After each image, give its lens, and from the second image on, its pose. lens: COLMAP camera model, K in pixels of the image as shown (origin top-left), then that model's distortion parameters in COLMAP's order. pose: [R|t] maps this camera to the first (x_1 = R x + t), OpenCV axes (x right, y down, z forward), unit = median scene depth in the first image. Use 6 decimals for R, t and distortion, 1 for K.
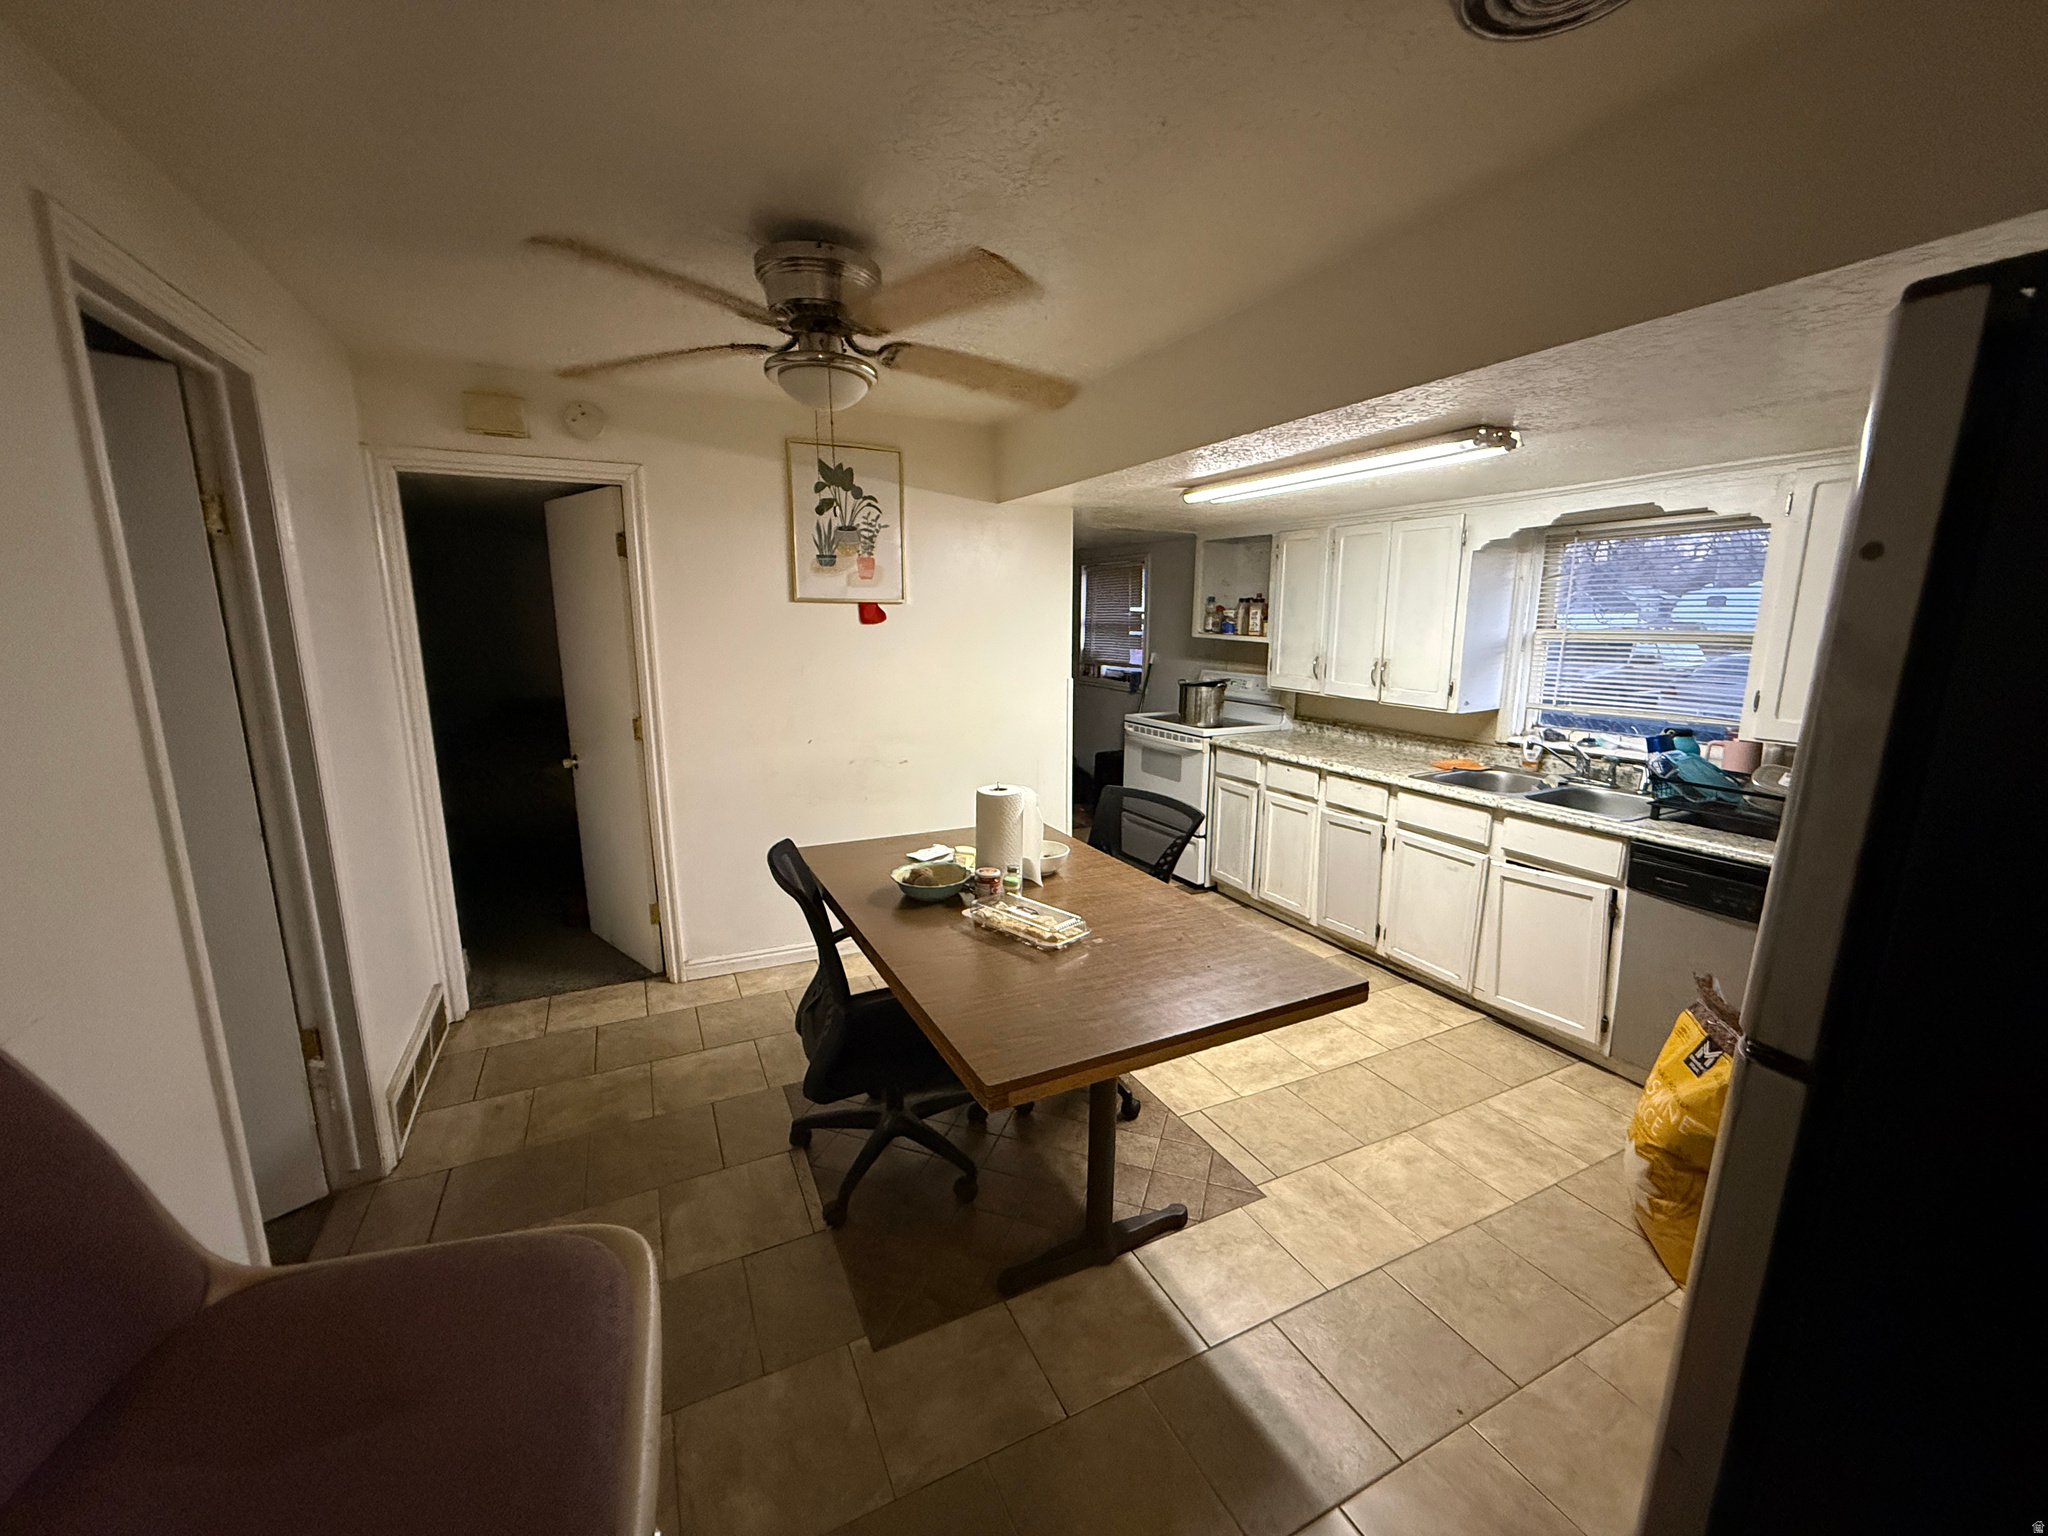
lens RADIAL K [[811.6, 0, 1018.3], [0, 811.6, 766.9], [0, 0, 1]] dist [-0.000223, 0.000349]
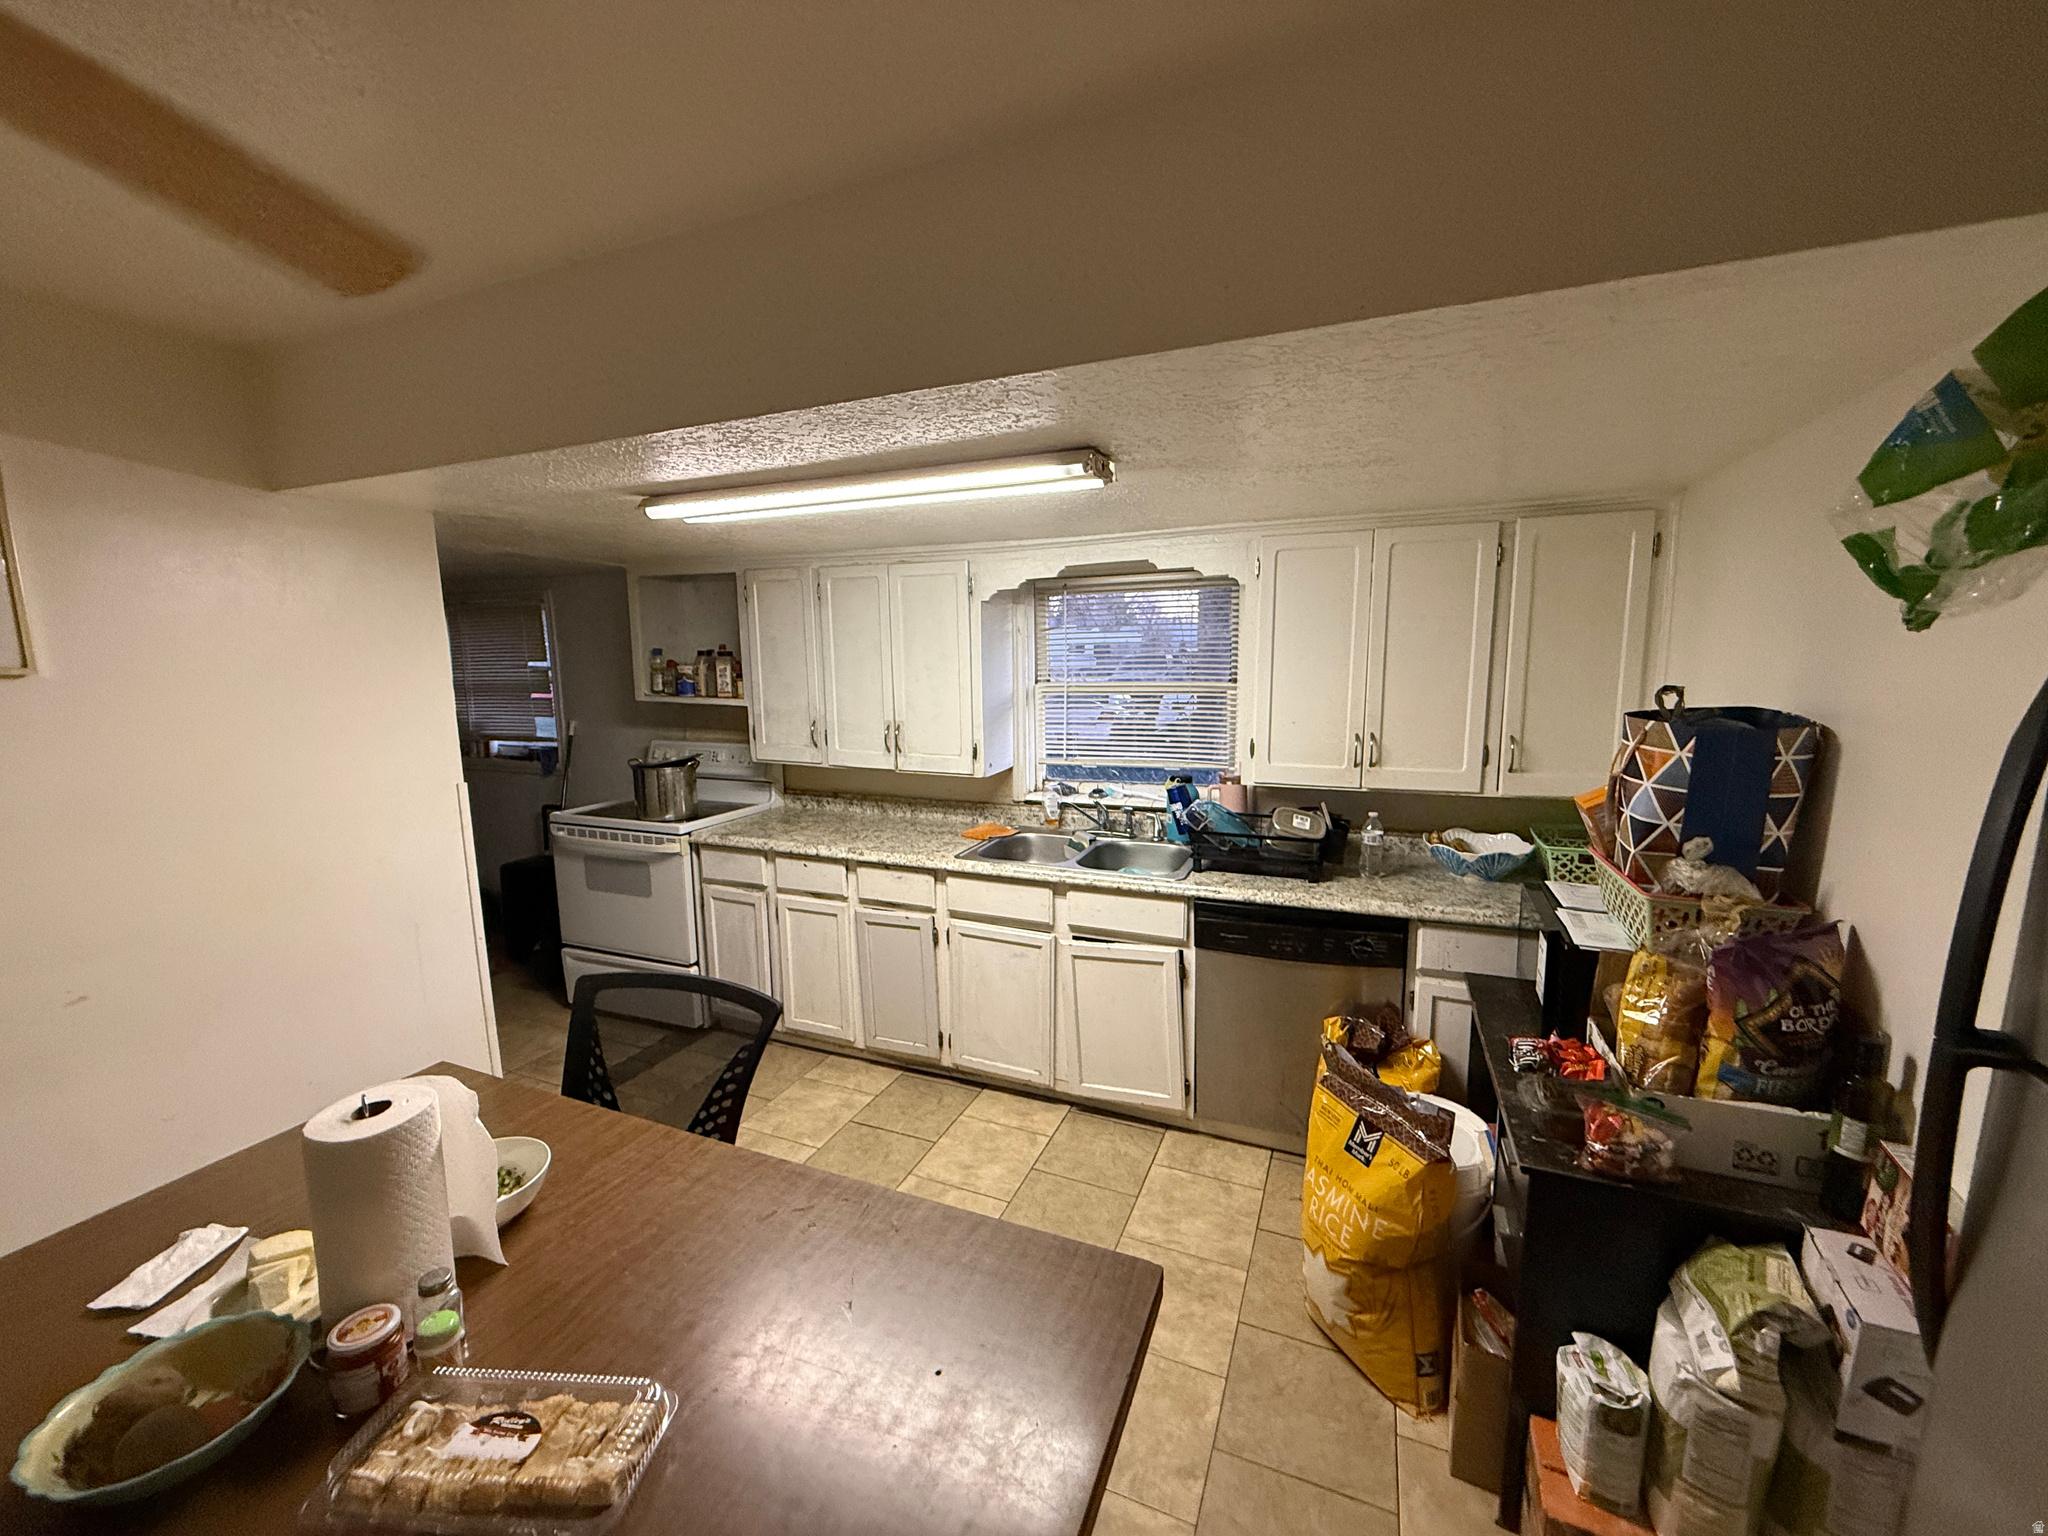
lens RADIAL K [[811.6, 0, 1018.3], [0, 811.6, 766.9], [0, 0, 1]] dist [-0.000223, 0.000349]
pose [[0.759267, -0.103598, 0.642480, -0.012936], [0.134999, 0.990846, 0.000233, -0.071385], [-0.636623, 0.086557, 0.766302, 0.272960]]
